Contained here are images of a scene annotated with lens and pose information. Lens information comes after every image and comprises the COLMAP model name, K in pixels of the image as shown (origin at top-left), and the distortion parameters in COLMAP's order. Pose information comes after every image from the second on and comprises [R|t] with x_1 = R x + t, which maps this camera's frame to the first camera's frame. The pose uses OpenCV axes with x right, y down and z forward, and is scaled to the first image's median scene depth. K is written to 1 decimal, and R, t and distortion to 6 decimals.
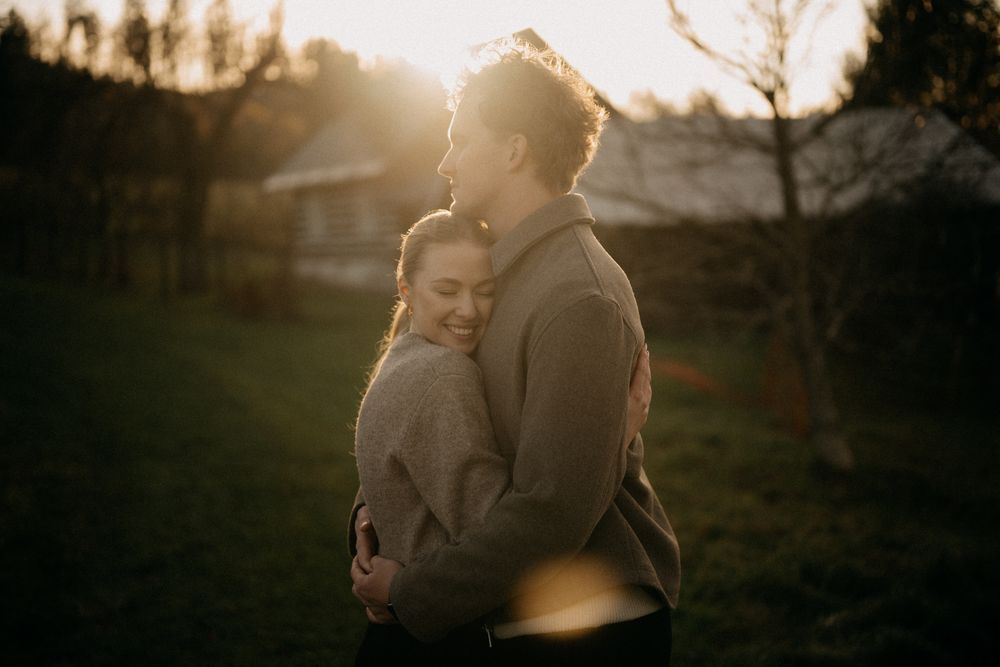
lens RADIAL K [[1442.1, 0, 500.1], [0, 1442.1, 333.2], [0, 0, 1]] dist [0.029786, 0.000000]
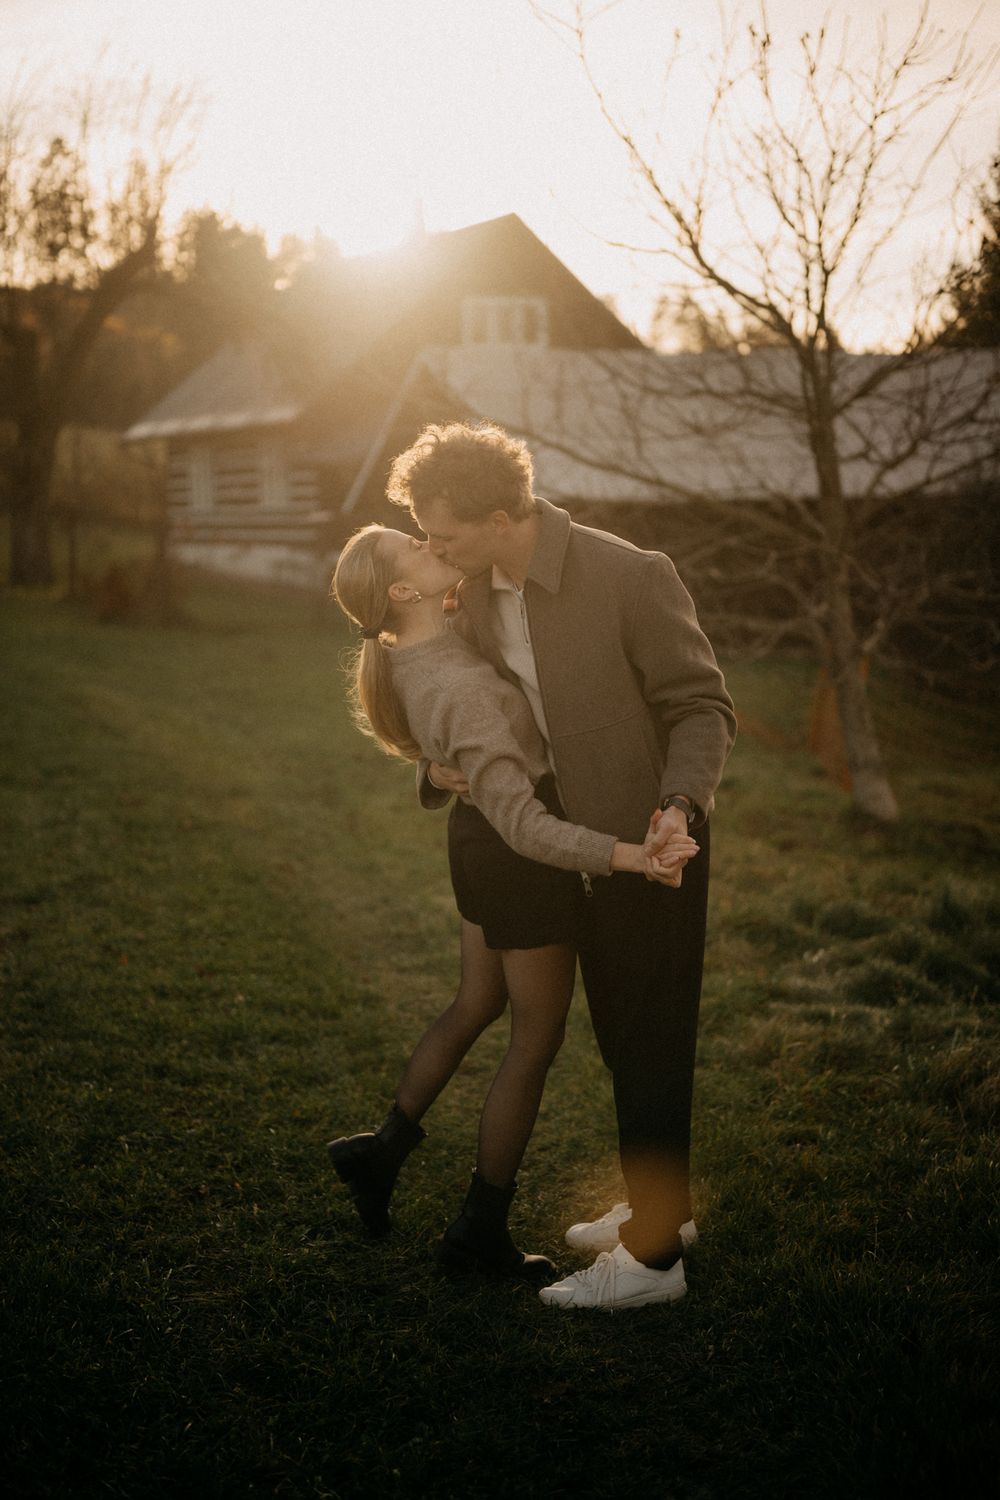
lens RADIAL K [[2163.2, 0, 499.9], [0, 2163.2, 751.1], [0, 0, 1]] dist [0.029786, 0.000000]
pose [[0.999582, 0.022745, 0.017842, 0.003158], [-0.023472, 0.998856, 0.041660, 0.011451], [-0.016874, -0.042062, 0.998973, -0.180091]]
